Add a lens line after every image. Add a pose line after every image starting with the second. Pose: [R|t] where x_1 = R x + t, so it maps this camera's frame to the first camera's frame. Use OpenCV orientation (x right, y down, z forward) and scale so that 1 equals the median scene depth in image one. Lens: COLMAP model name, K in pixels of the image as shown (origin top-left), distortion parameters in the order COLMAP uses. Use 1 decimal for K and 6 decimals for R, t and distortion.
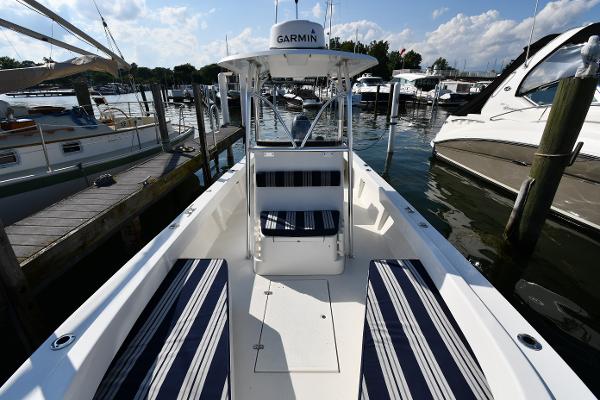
lens RADIAL K [[296.5, 0, 301.8], [0, 296.5, 200.2], [0, 0, 1]] dist [0.002391, -0.002061]
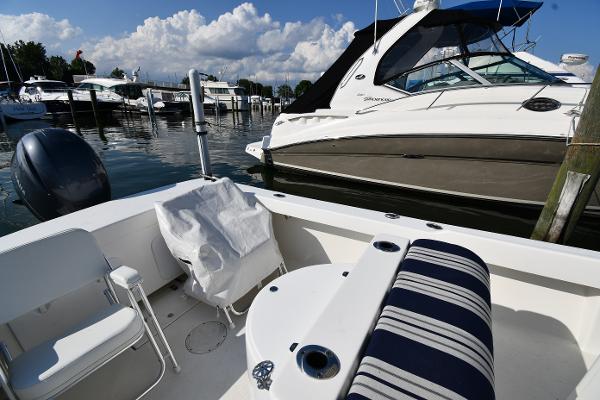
lens RADIAL K [[258.2, 0, 301.9], [0, 258.2, 200.8], [0, 0, 1]] dist [-0.002504, -0.000119]
pose [[0.532133, -0.309530, 0.788052, -0.114512], [0.303292, 0.938696, 0.163901, -0.203949], [-0.790474, 0.151793, 0.593389, 0.721179]]
